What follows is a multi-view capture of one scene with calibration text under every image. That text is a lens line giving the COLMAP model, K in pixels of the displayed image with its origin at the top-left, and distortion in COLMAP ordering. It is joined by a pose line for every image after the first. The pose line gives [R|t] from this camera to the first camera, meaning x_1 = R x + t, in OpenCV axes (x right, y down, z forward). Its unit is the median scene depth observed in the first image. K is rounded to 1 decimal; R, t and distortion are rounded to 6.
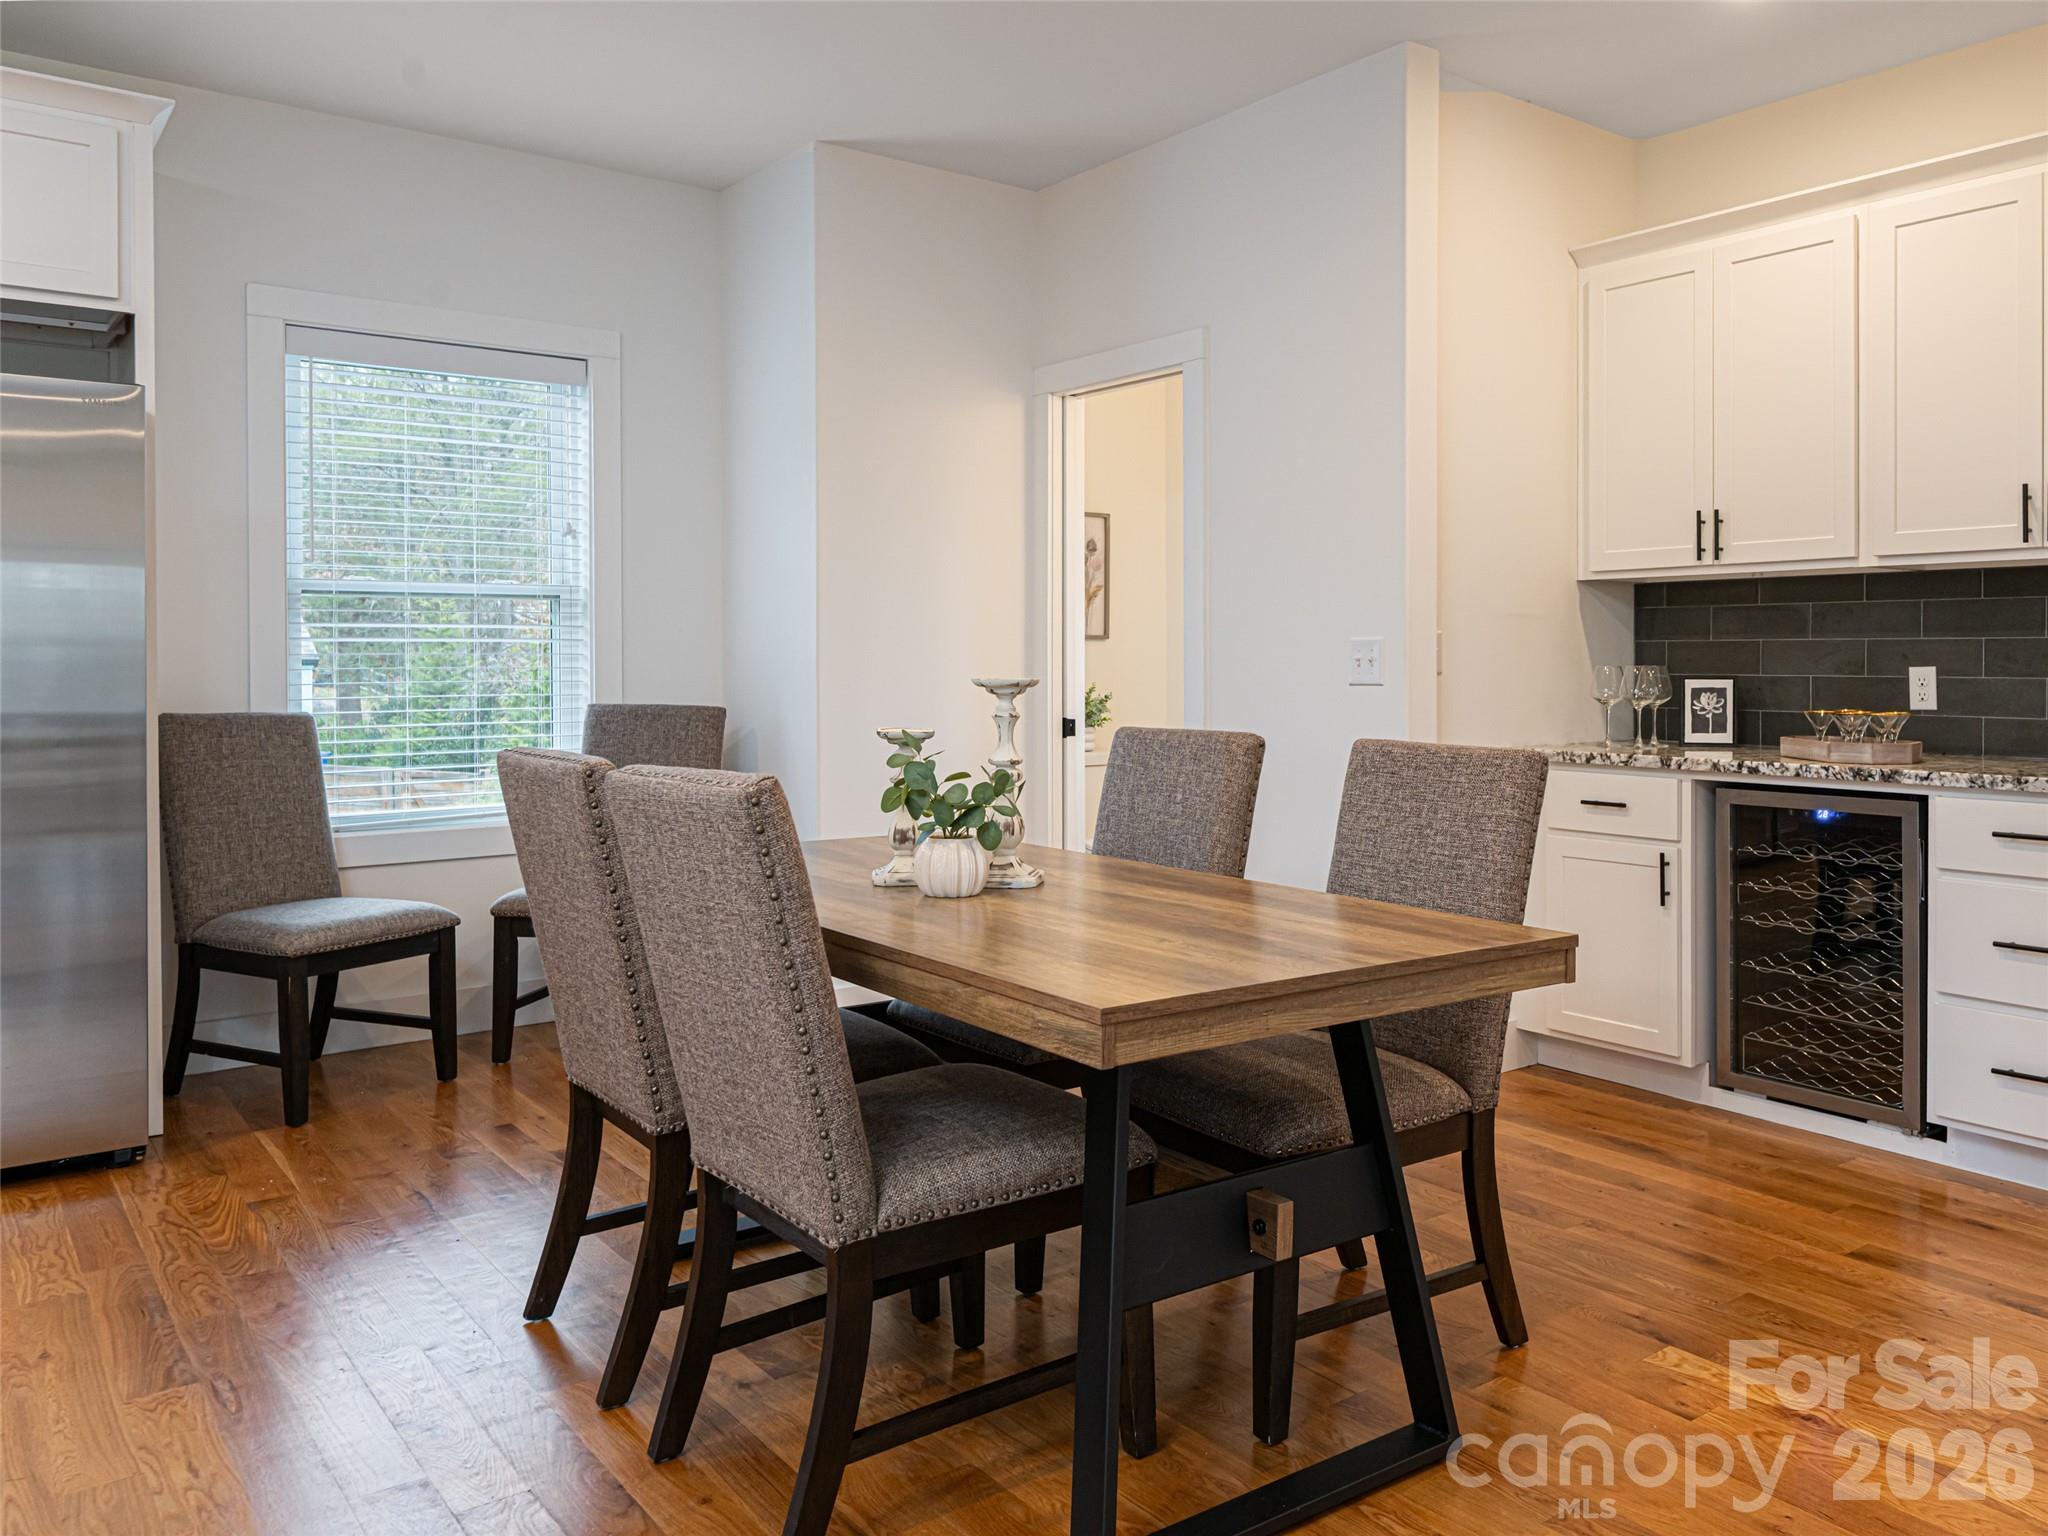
lens RADIAL K [[1554.3, 0, 1155.1], [0, 1554.3, 672.2], [0, 0, 1]] dist [0.000722, -0.018495]
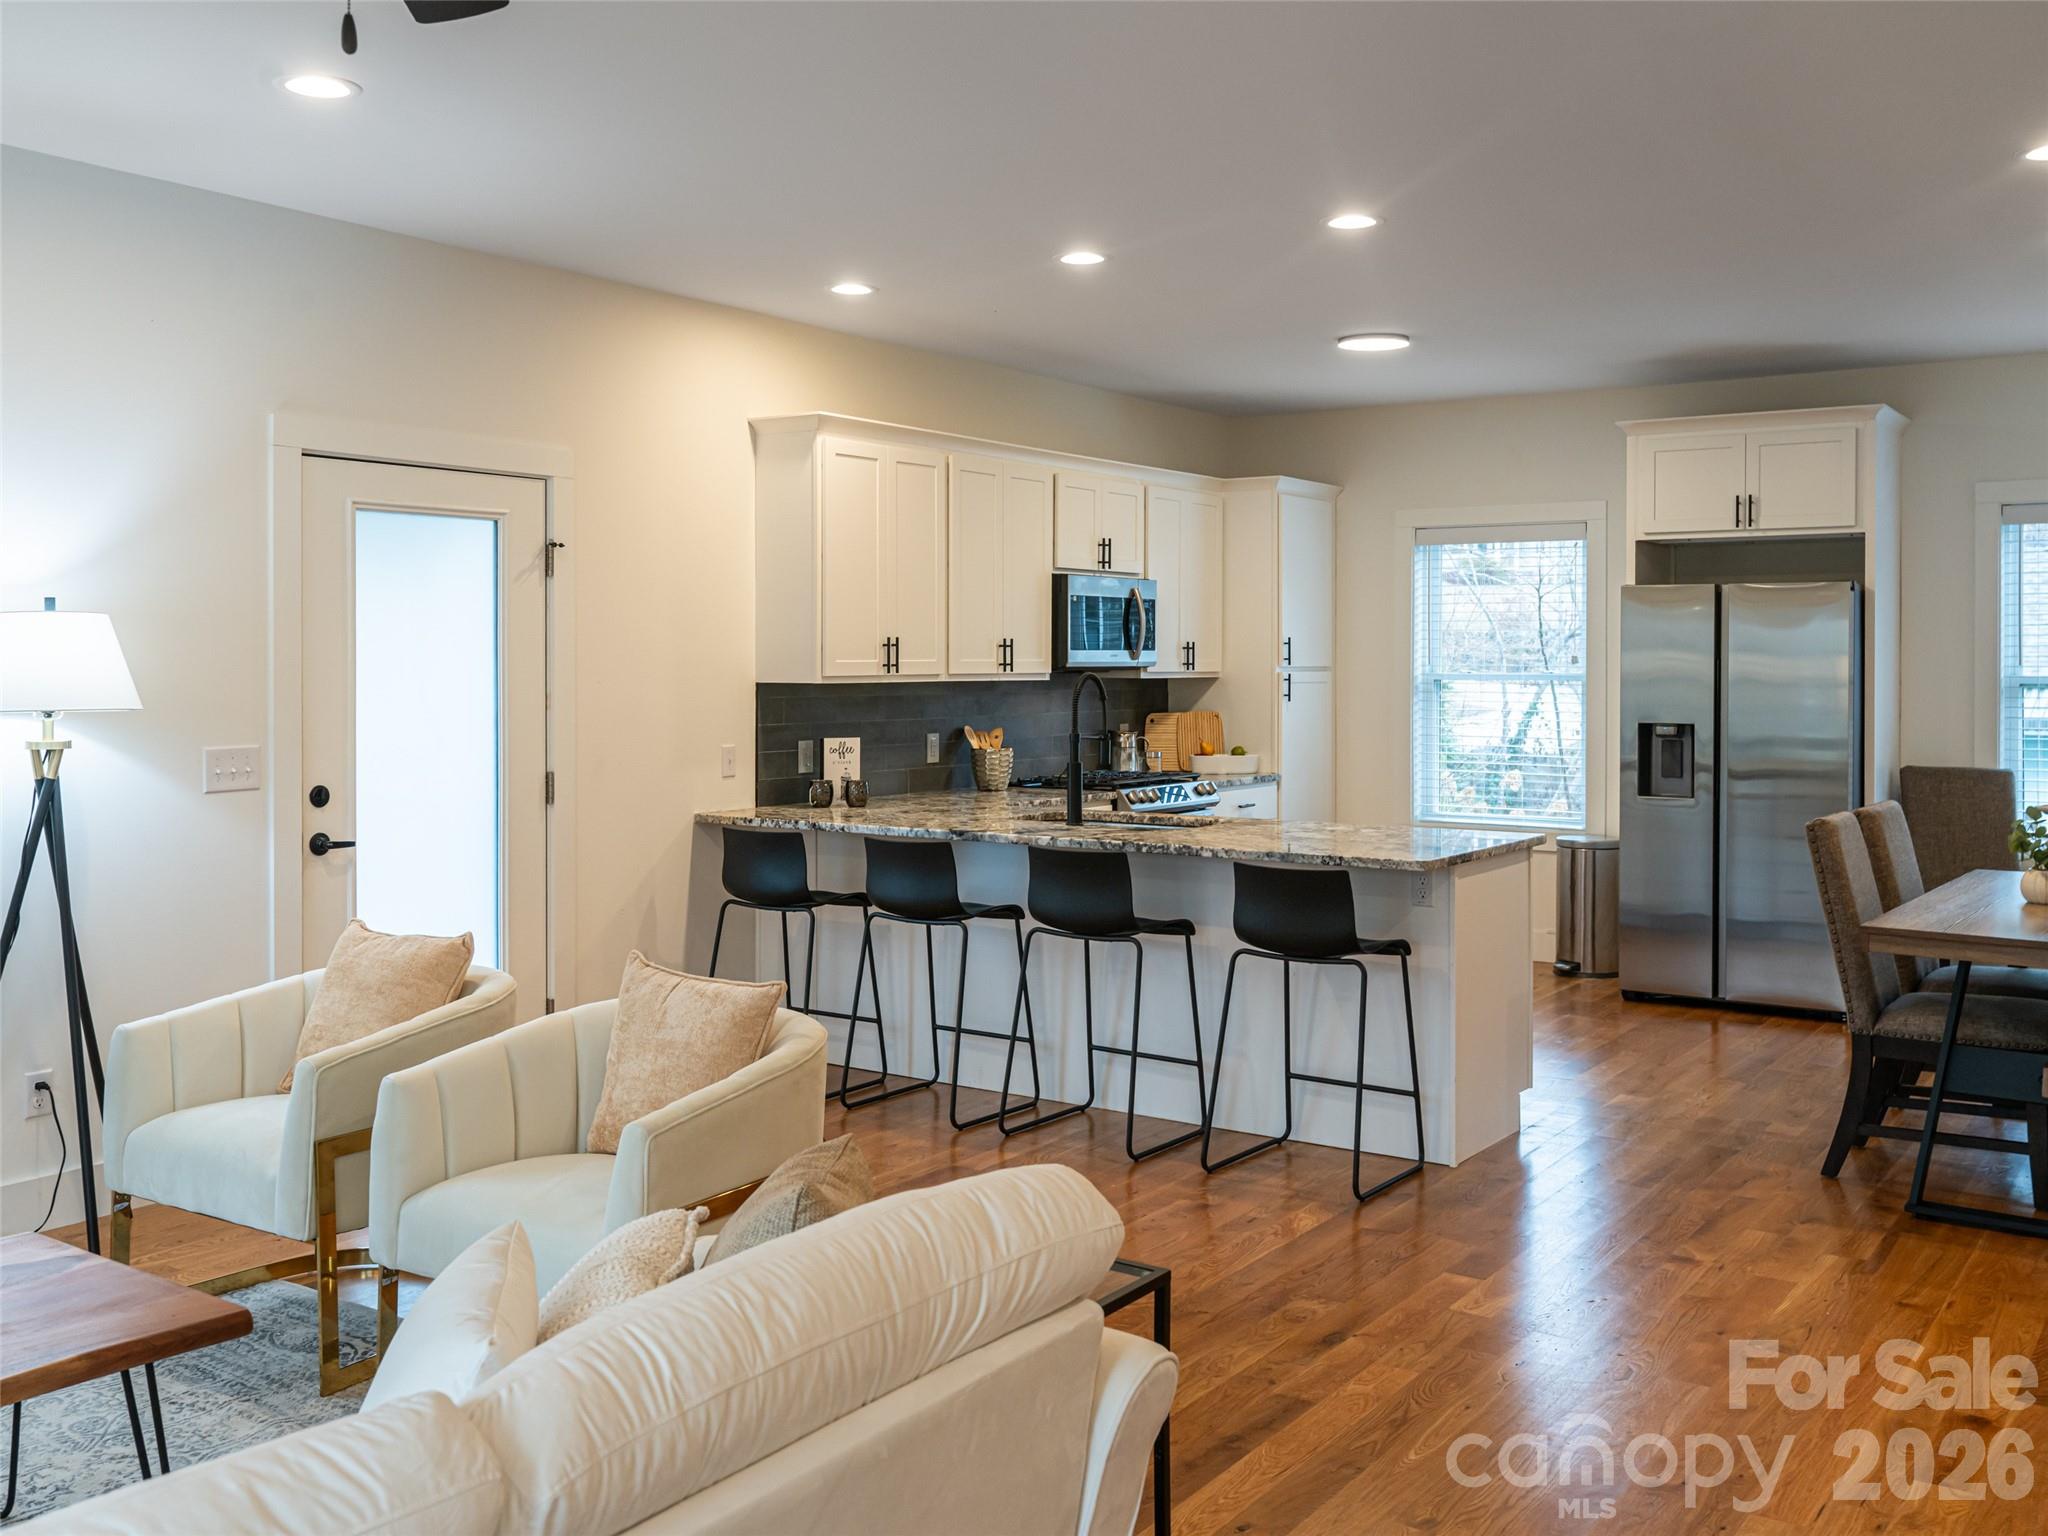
lens RADIAL K [[1876.6, 0, 1015.7], [0, 1876.6, 695.9], [0, 0, 1]] dist [-0.017196, 0.000000]
pose [[0.291436, 0.021207, -0.956355, 0.964016], [-0.010543, 0.999765, 0.018957, -0.074168], [0.956532, 0.004558, 0.291591, -0.460967]]
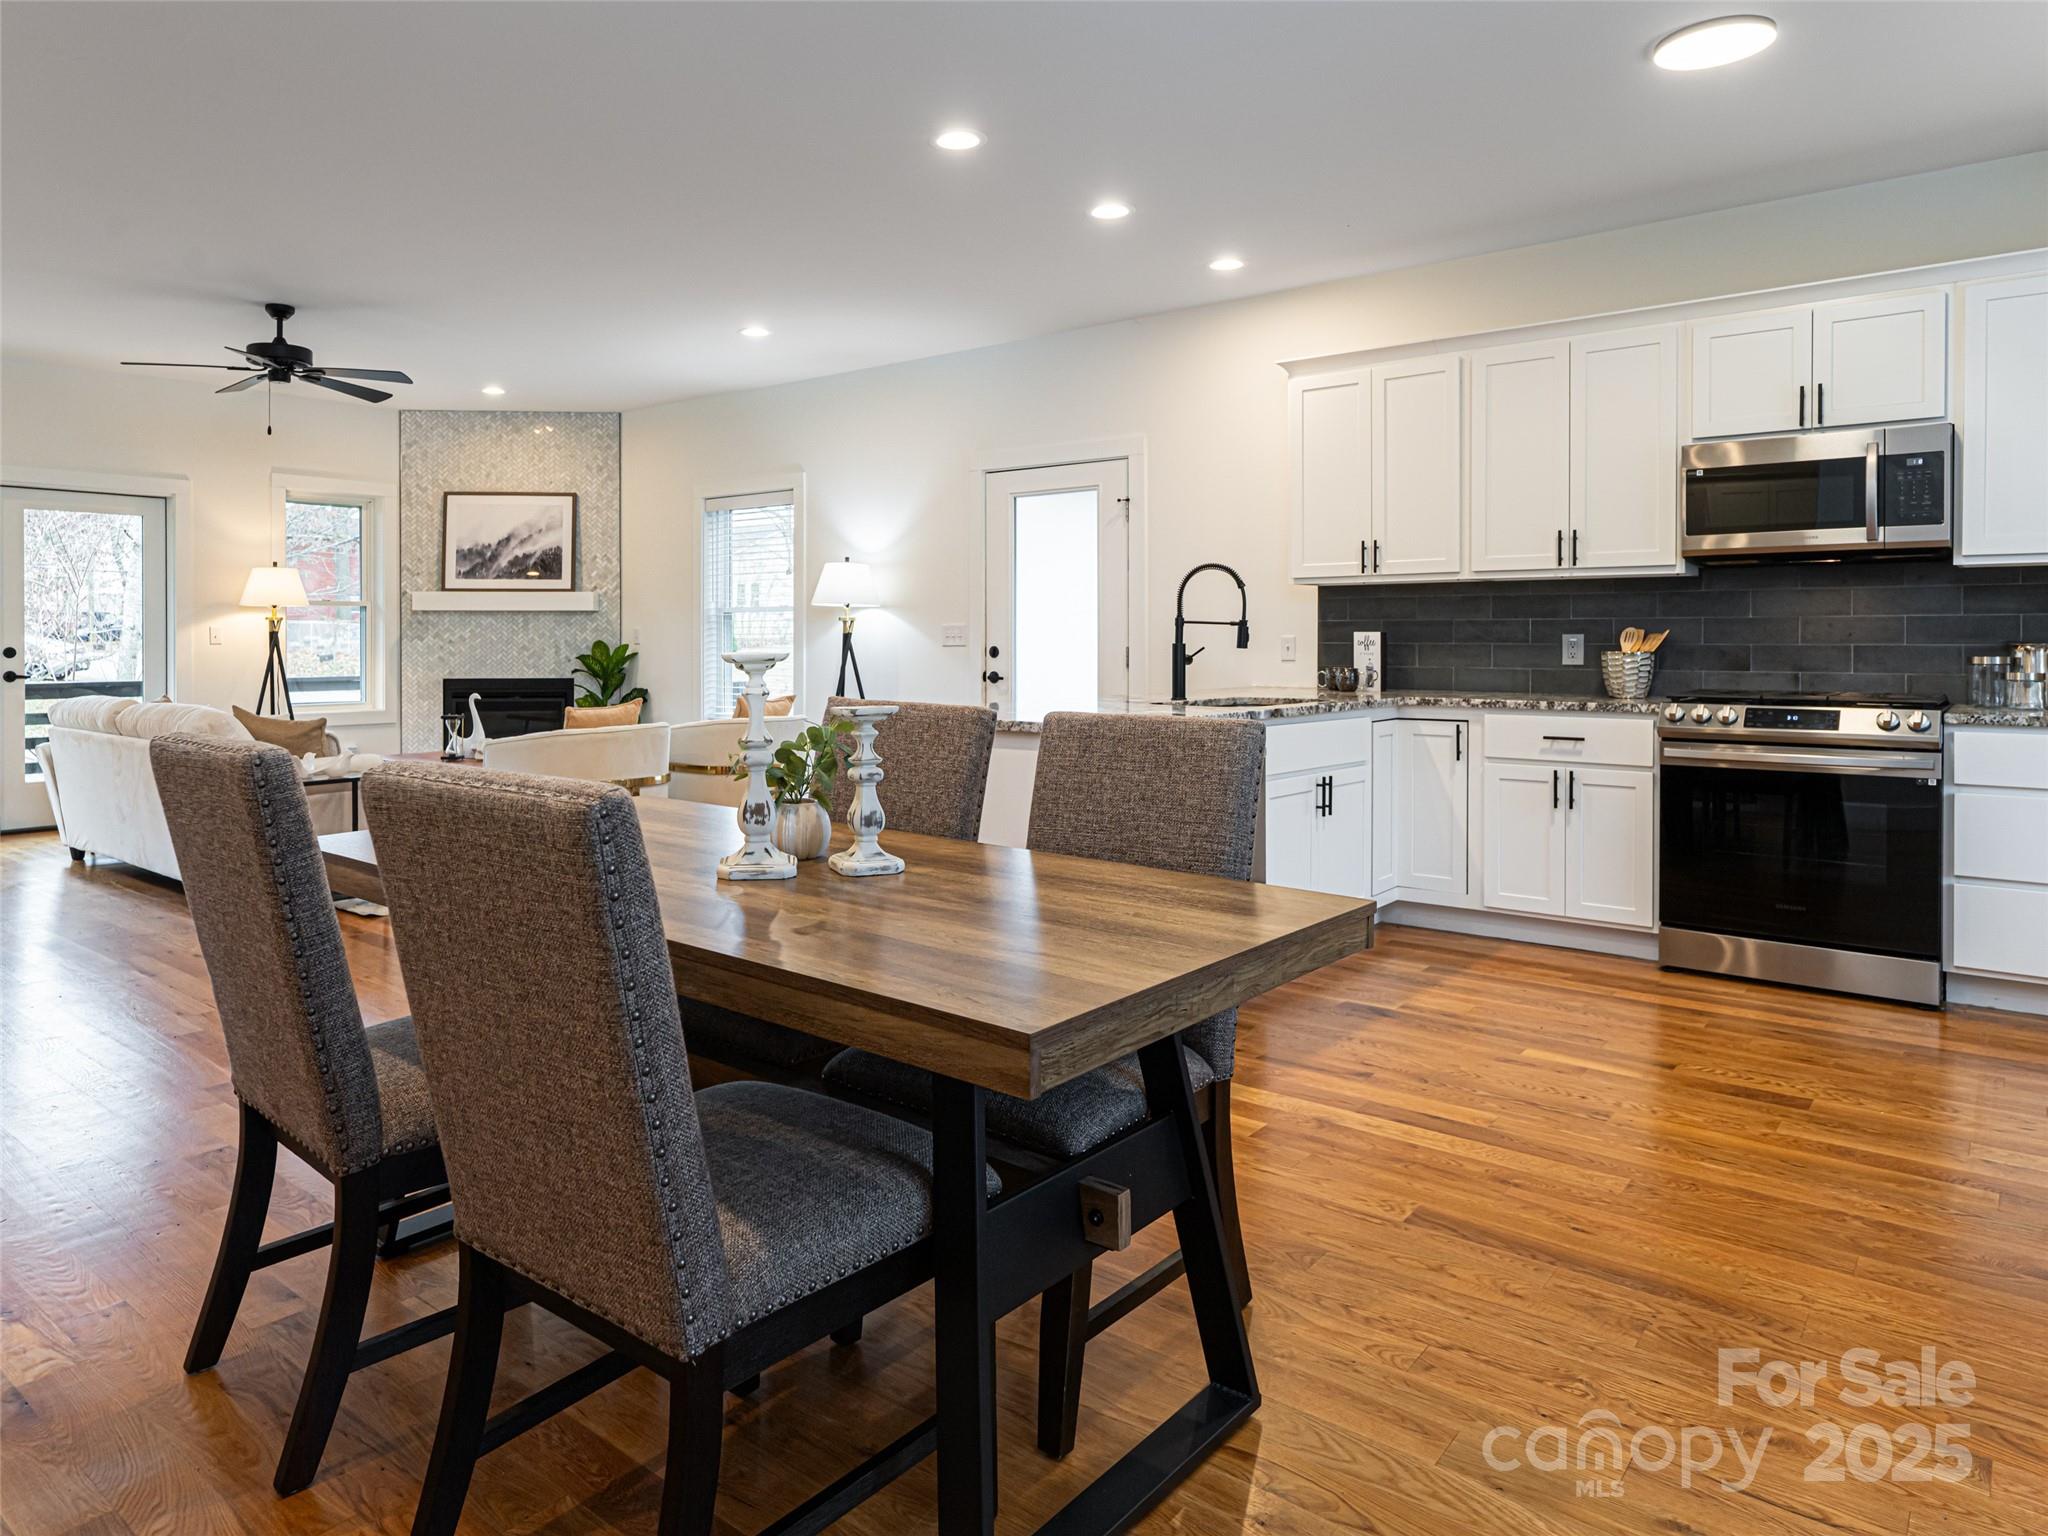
lens RADIAL K [[1285.0, 0, 910.5], [0, 1285.0, 637.9], [0, 0, 1]] dist [-0.021628, 0.004790]
pose [[-0.983576, 0.002617, -0.180473, -0.036946], [0.000780, 0.999947, 0.010249, -0.008175], [0.180490, 0.009939, -0.983527, 1.147085]]
